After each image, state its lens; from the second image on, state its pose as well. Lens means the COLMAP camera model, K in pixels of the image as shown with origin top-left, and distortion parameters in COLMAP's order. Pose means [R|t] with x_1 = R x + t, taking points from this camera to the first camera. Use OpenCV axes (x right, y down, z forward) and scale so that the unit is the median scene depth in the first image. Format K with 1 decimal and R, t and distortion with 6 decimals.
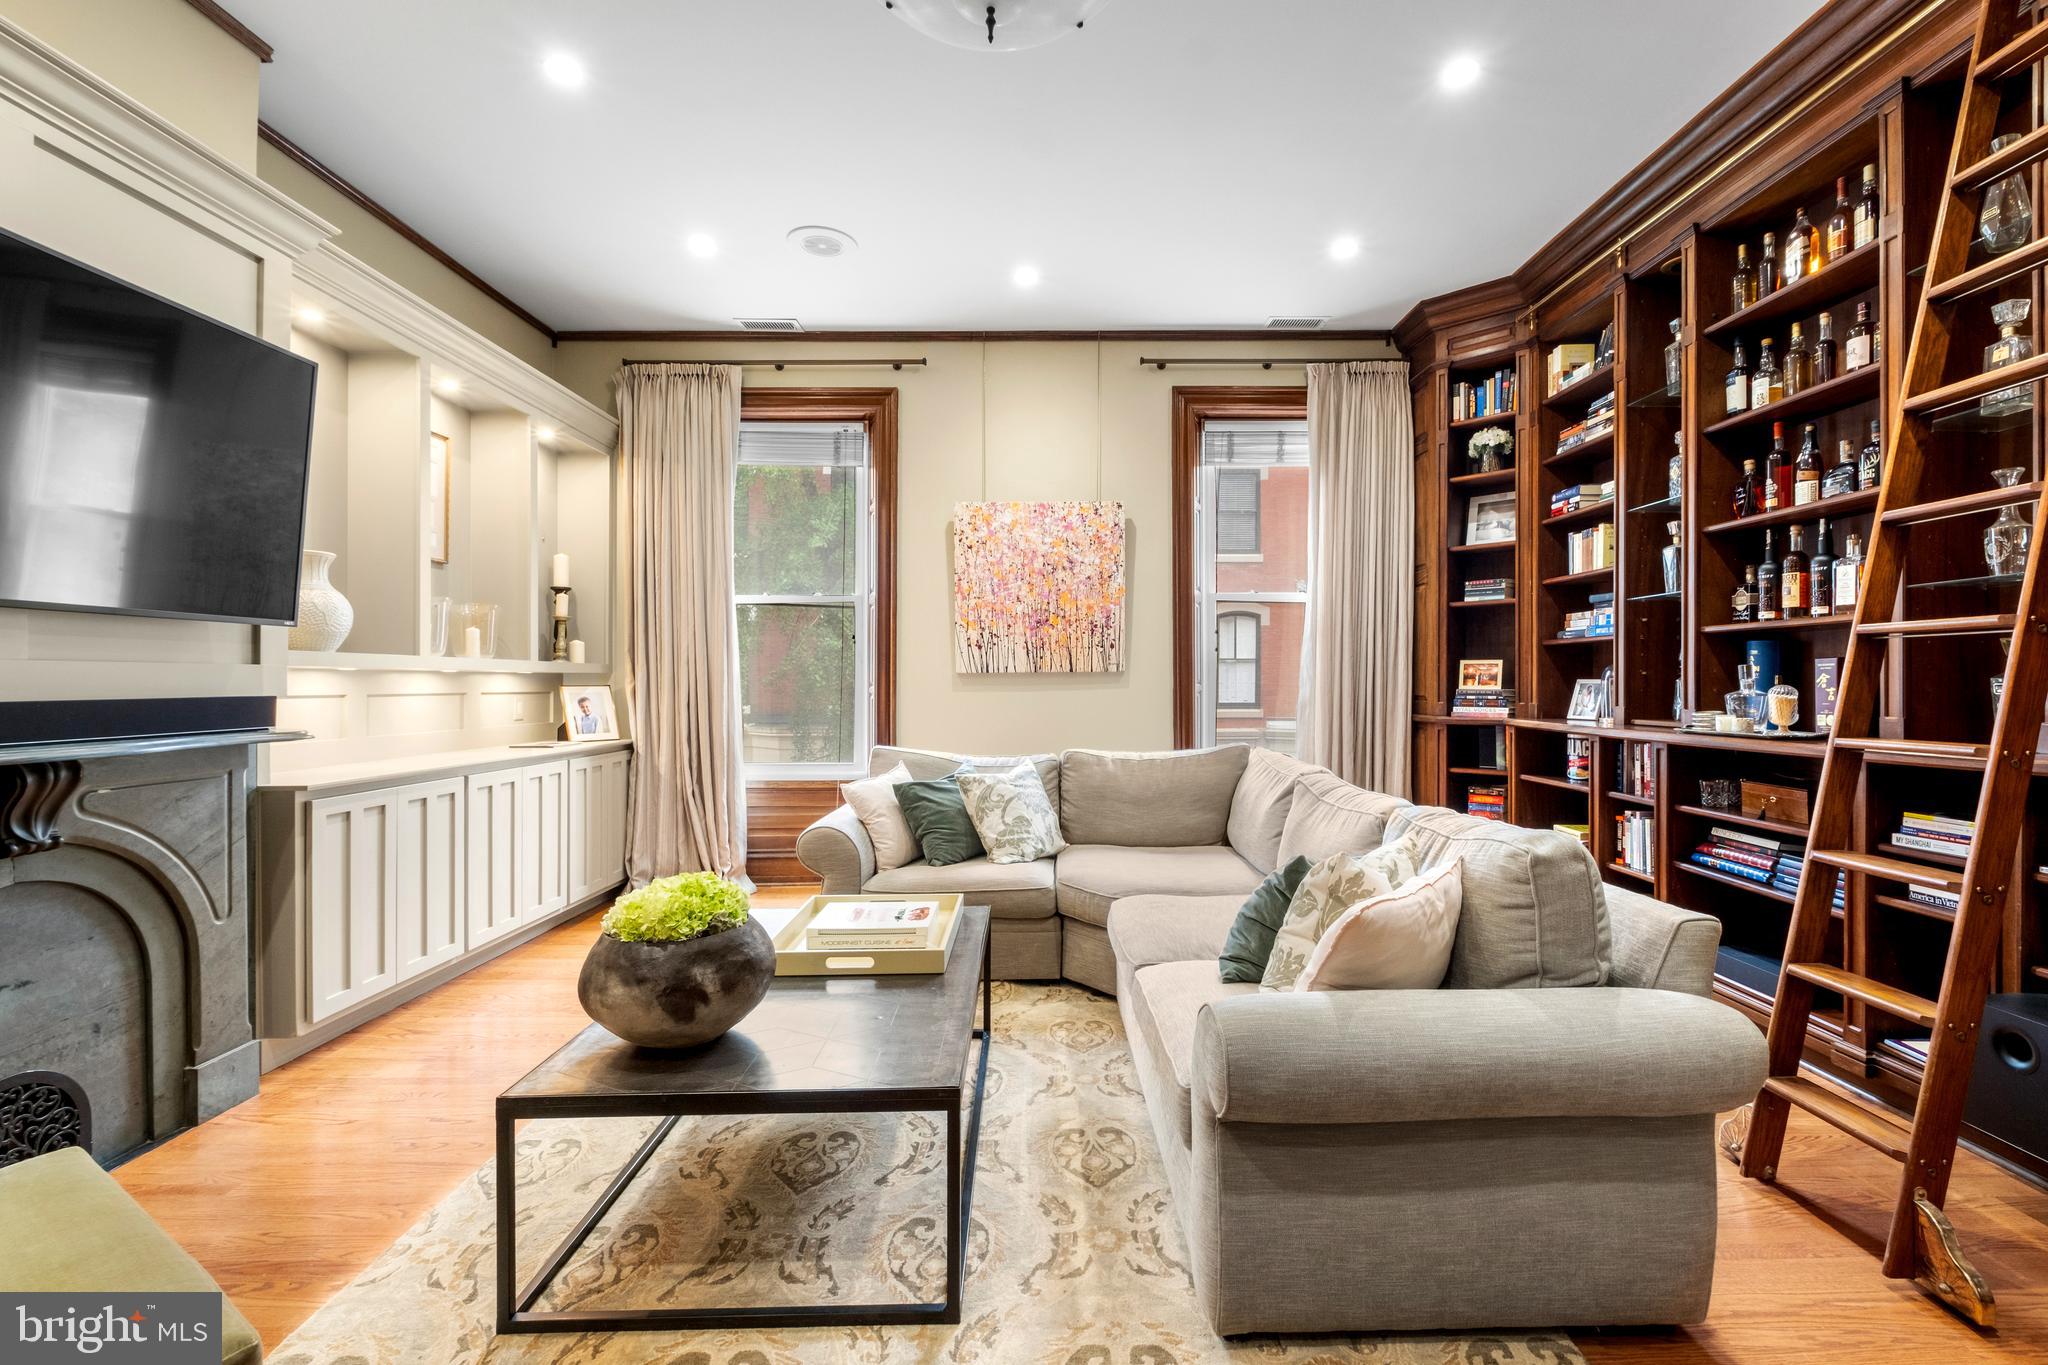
lens RADIAL K [[904.4, 0, 1066.4], [0, 904.4, 671.7], [0, 0, 1]] dist [0.008609, -0.006596]
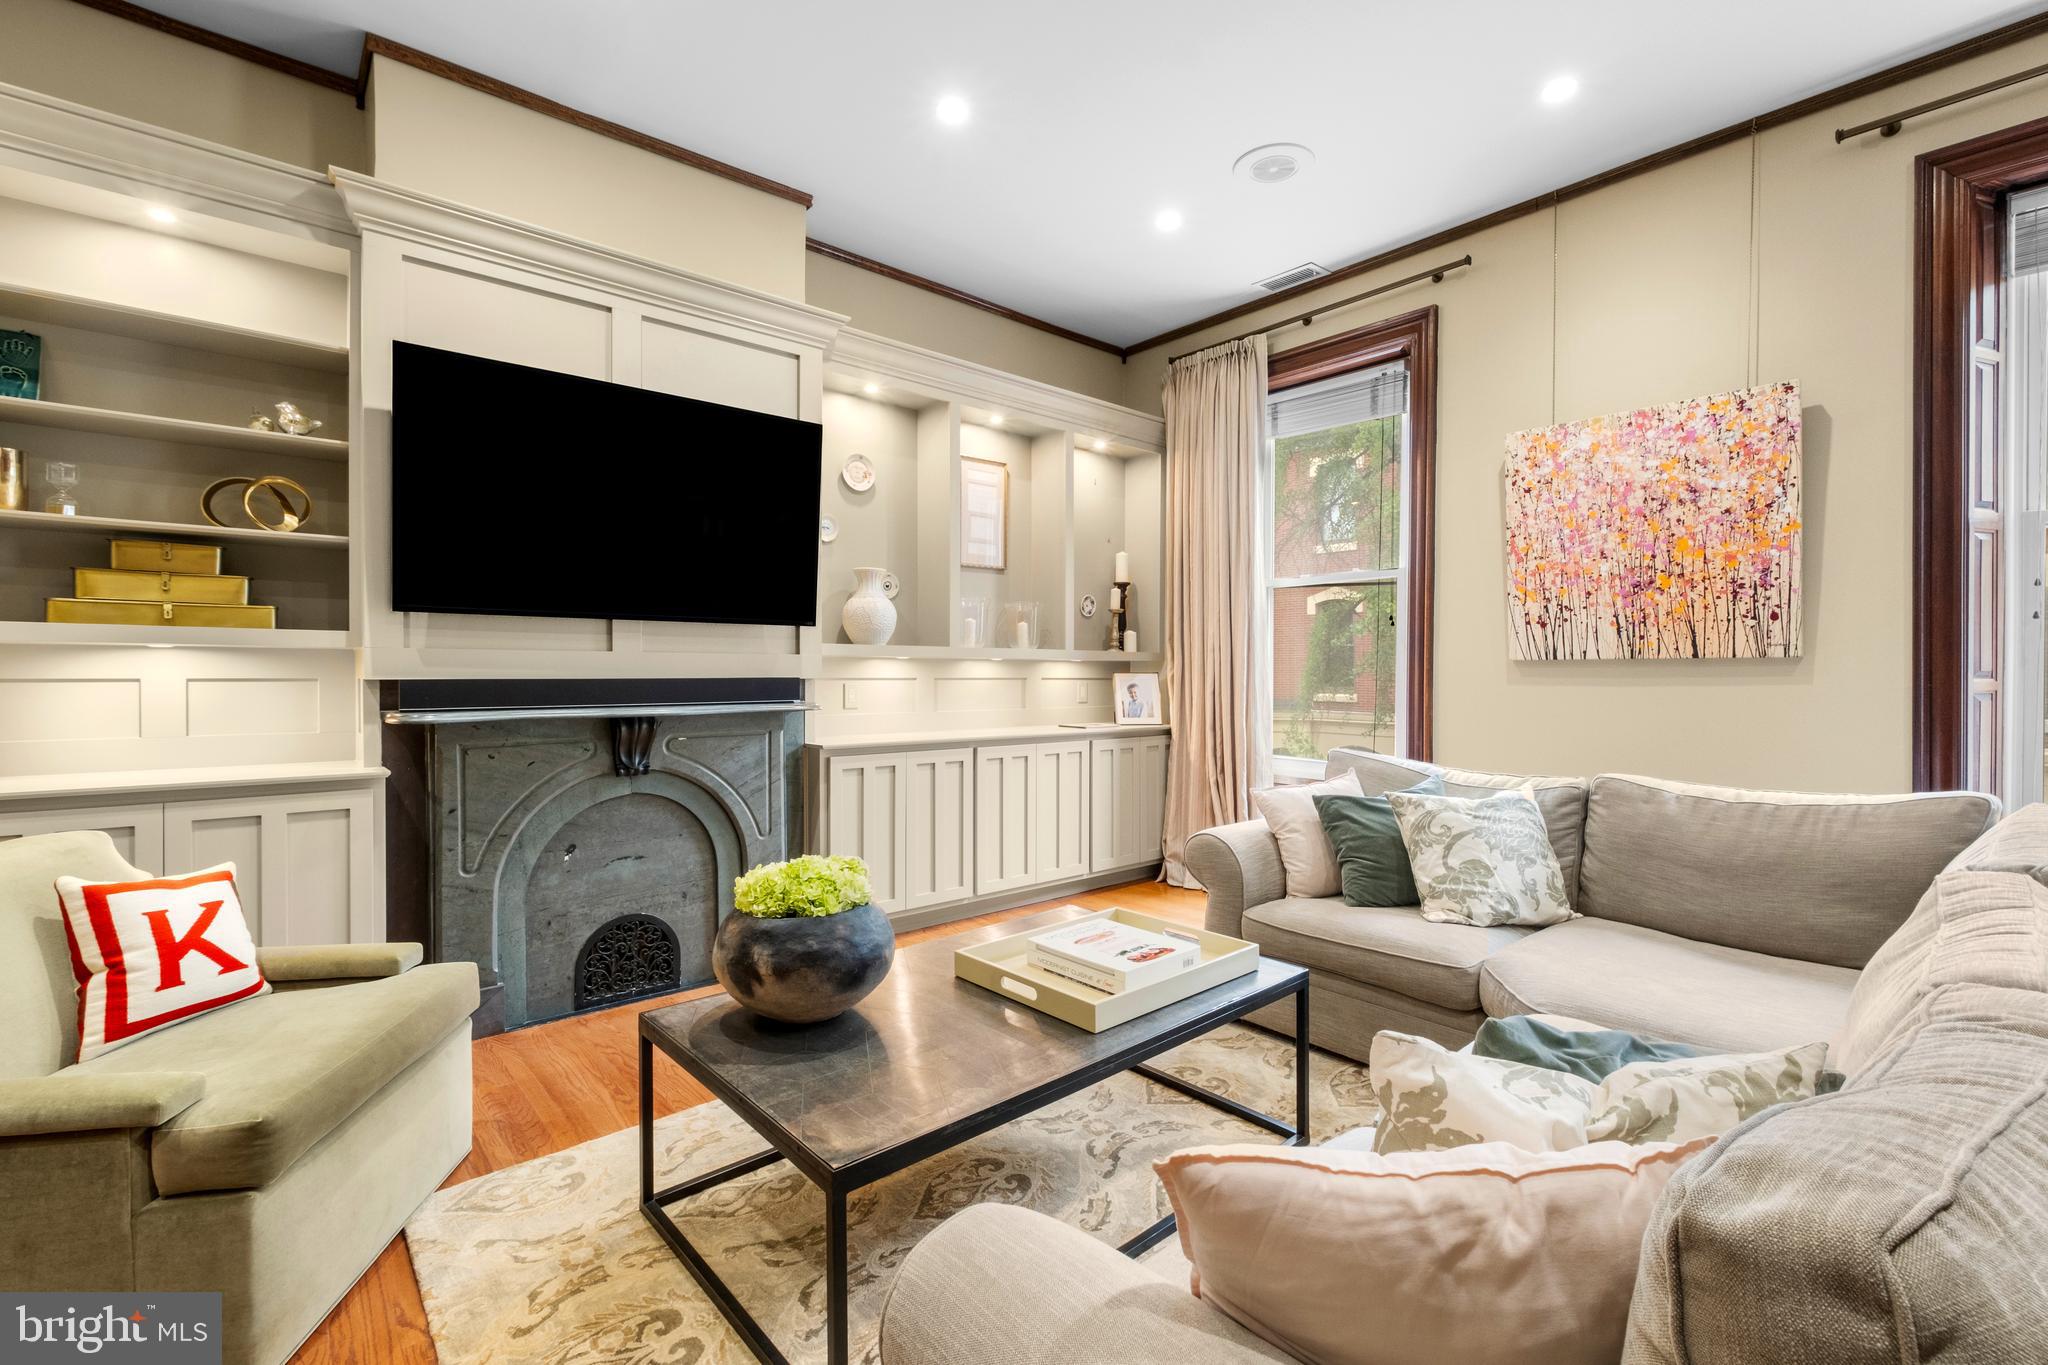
lens RADIAL K [[904.4, 0, 1032.1], [0, 904.4, 675.1], [0, 0, 1]] dist [0.008609, -0.006596]
pose [[0.644709, 0.009196, -0.764373, 0.258491], [0.001995, 0.999904, 0.013713, 0.003669], [0.764426, -0.010366, 0.644629, 0.265243]]
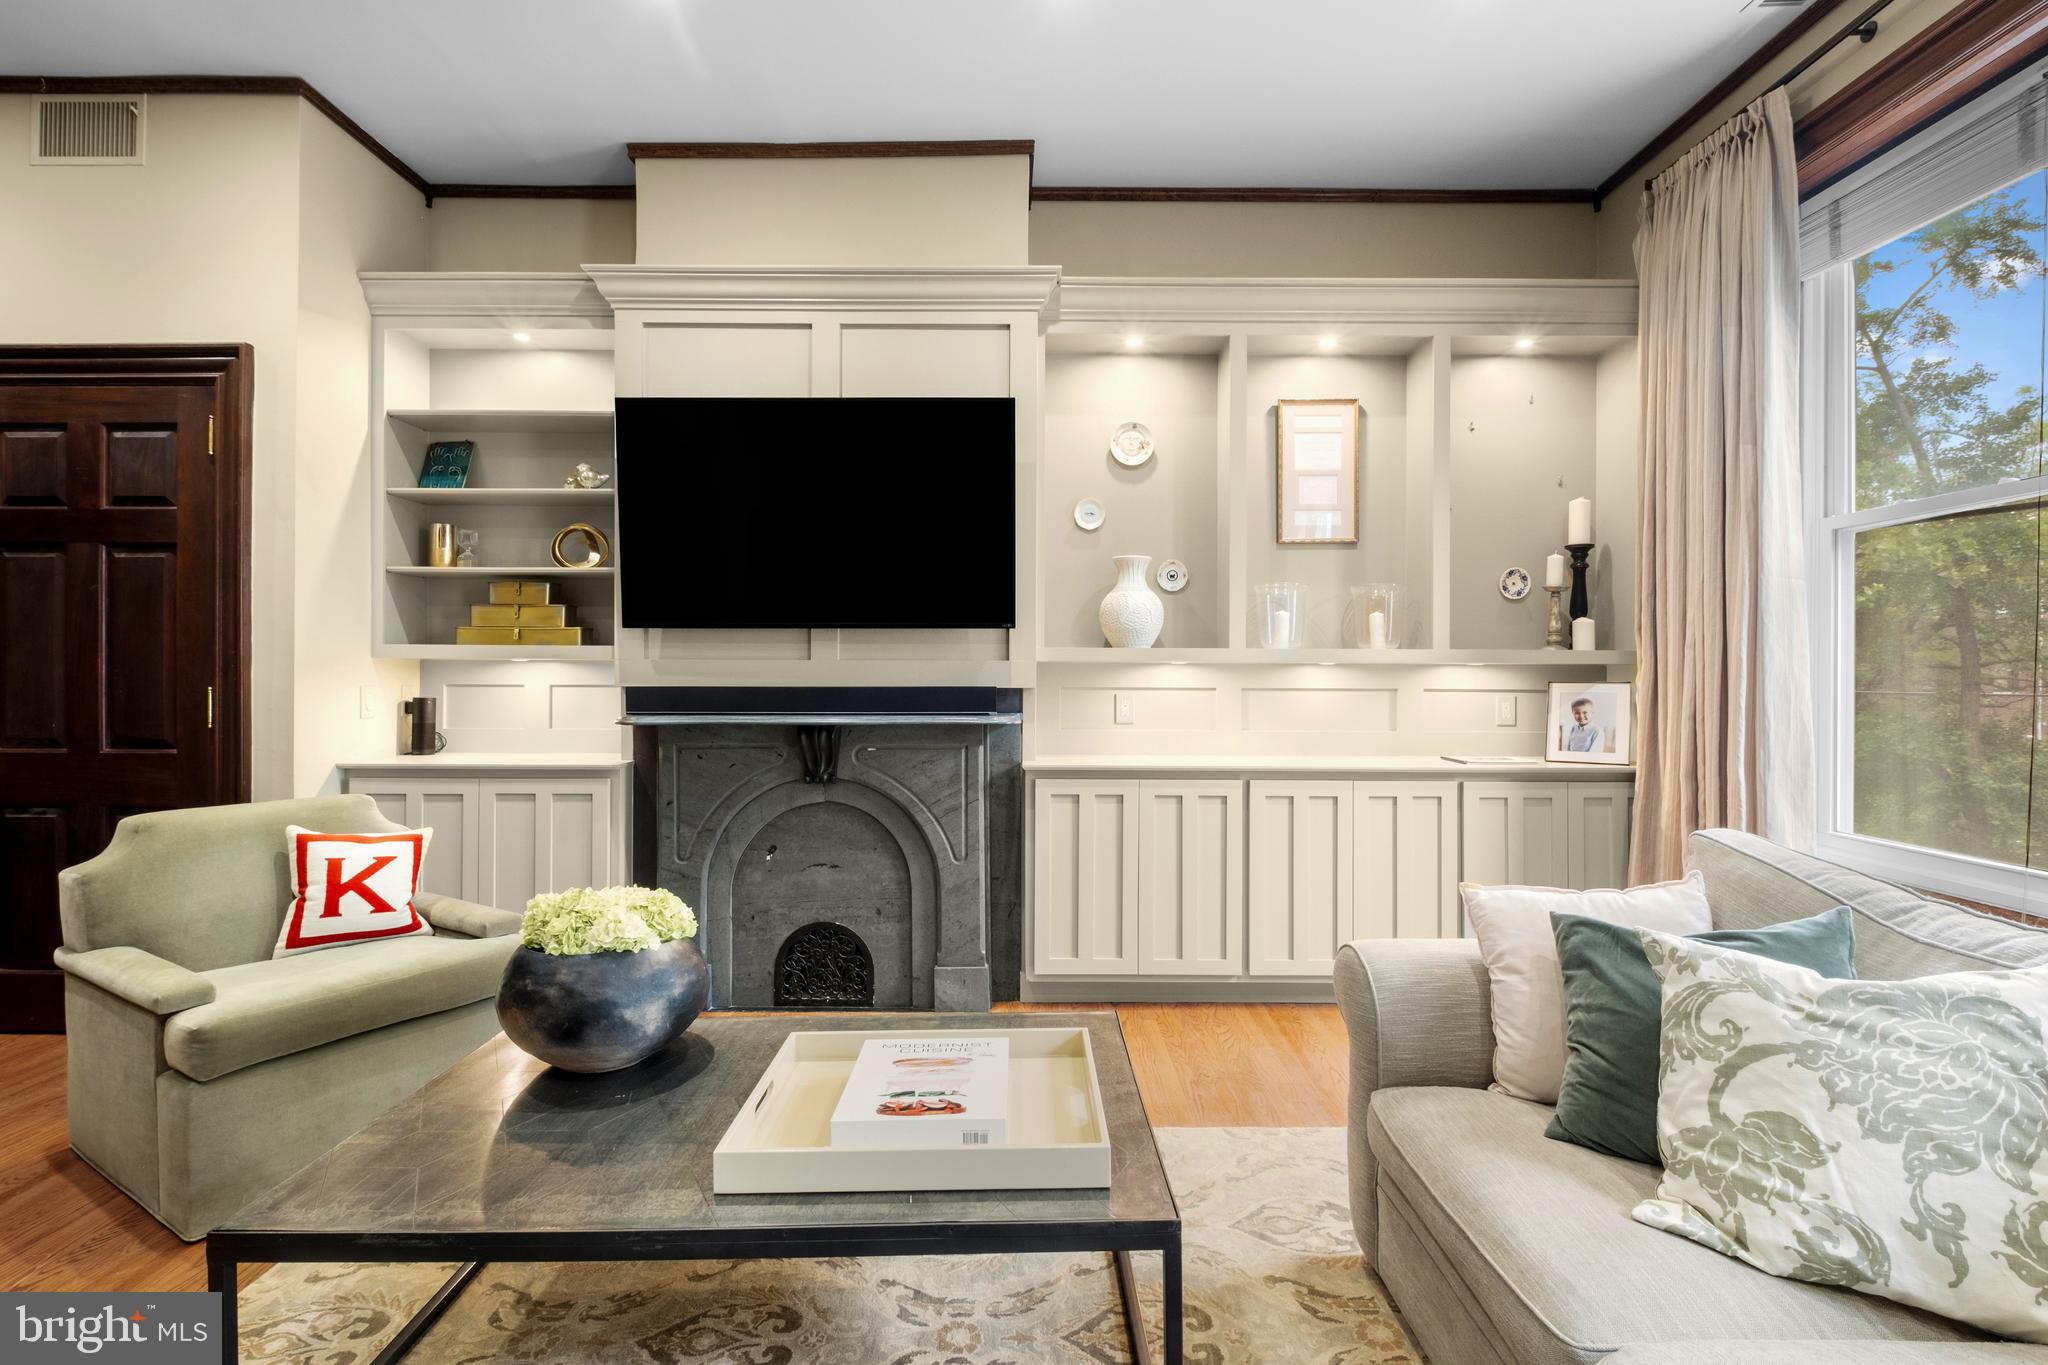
lens RADIAL K [[976.4, 0, 1030.1], [0, 976.4, 668.9], [0, 0, 1]] dist [0.005397, -0.004742]
pose [[-0.019419, -0.001571, -0.999810, 0.281686], [0.007212, 0.999973, -0.001712, 0.003913], [0.999785, -0.007243, -0.019408, 0.719496]]
